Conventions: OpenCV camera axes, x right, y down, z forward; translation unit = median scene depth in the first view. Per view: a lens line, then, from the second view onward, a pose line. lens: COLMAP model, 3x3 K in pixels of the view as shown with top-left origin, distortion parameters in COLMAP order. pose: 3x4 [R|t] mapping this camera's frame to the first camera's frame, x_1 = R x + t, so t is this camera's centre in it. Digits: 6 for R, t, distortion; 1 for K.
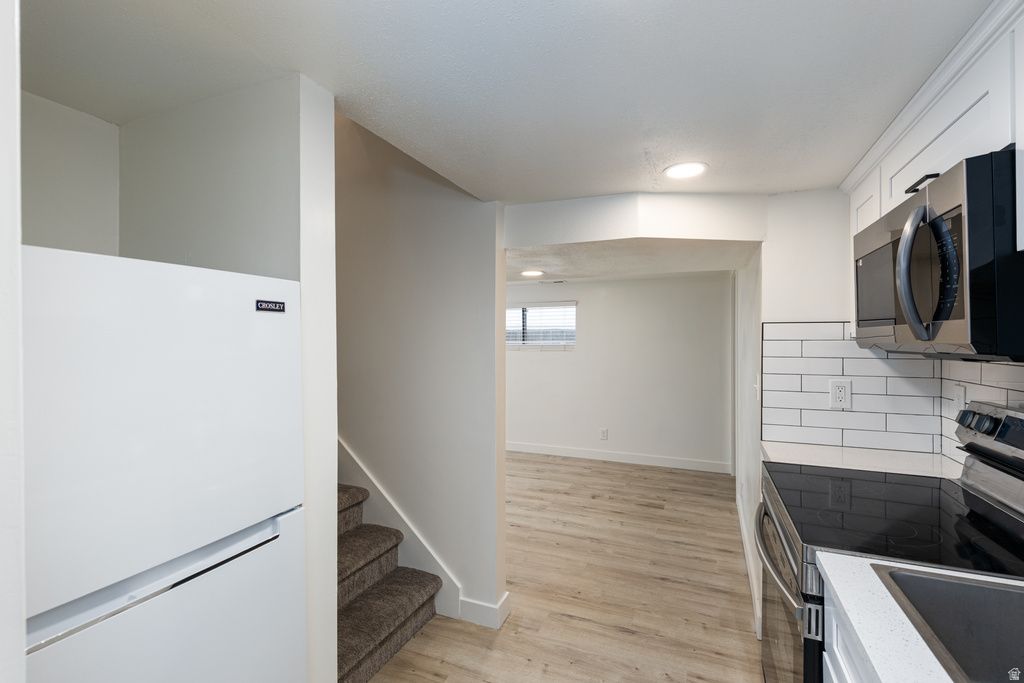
lens RADIAL K [[477.4, 0, 506.7], [0, 477.4, 344.5], [0, 0, 1]] dist [0.010095, -0.001252]
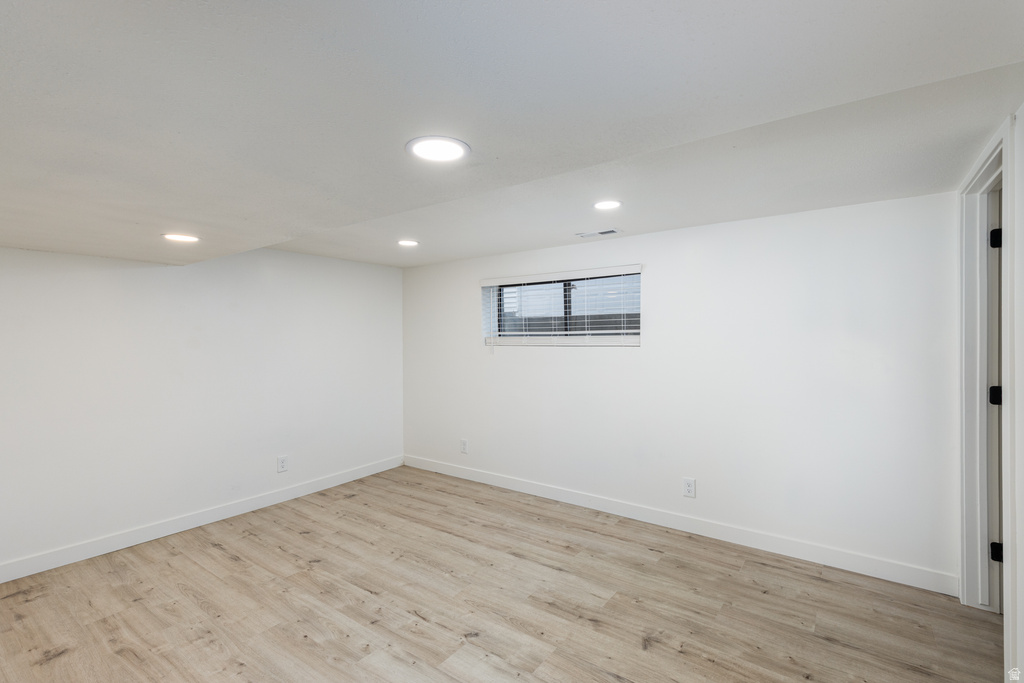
lens RADIAL K [[477.4, 0, 508.7], [0, 477.4, 339.6], [0, 0, 1]] dist [0.010095, -0.001252]
pose [[0.973560, -0.005800, -0.228358, 0.152918], [0.005460, 0.999983, -0.002121, 0.007271], [0.228366, 0.000818, 0.973575, 0.470437]]
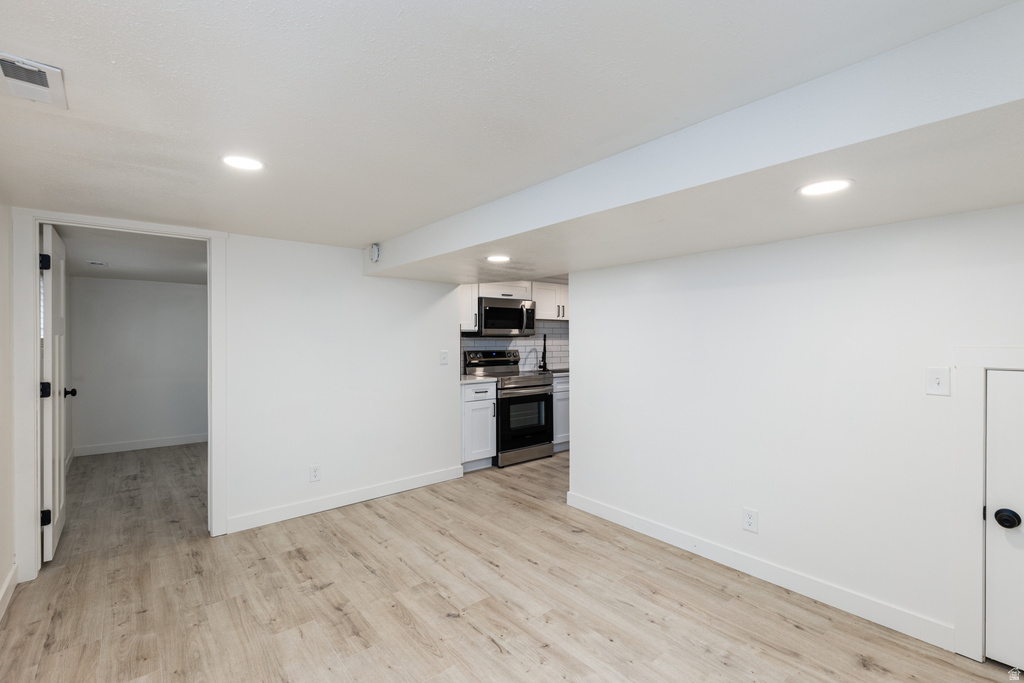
lens RADIAL K [[477.4, 0, 513.8], [0, 477.4, 334.6], [0, 0, 1]] dist [0.010095, -0.001252]
pose [[-0.896755, 0.006501, 0.442481, -0.298528], [0.009835, 0.999938, 0.005240, -0.003562], [-0.442419, 0.009051, -0.896763, 1.391039]]
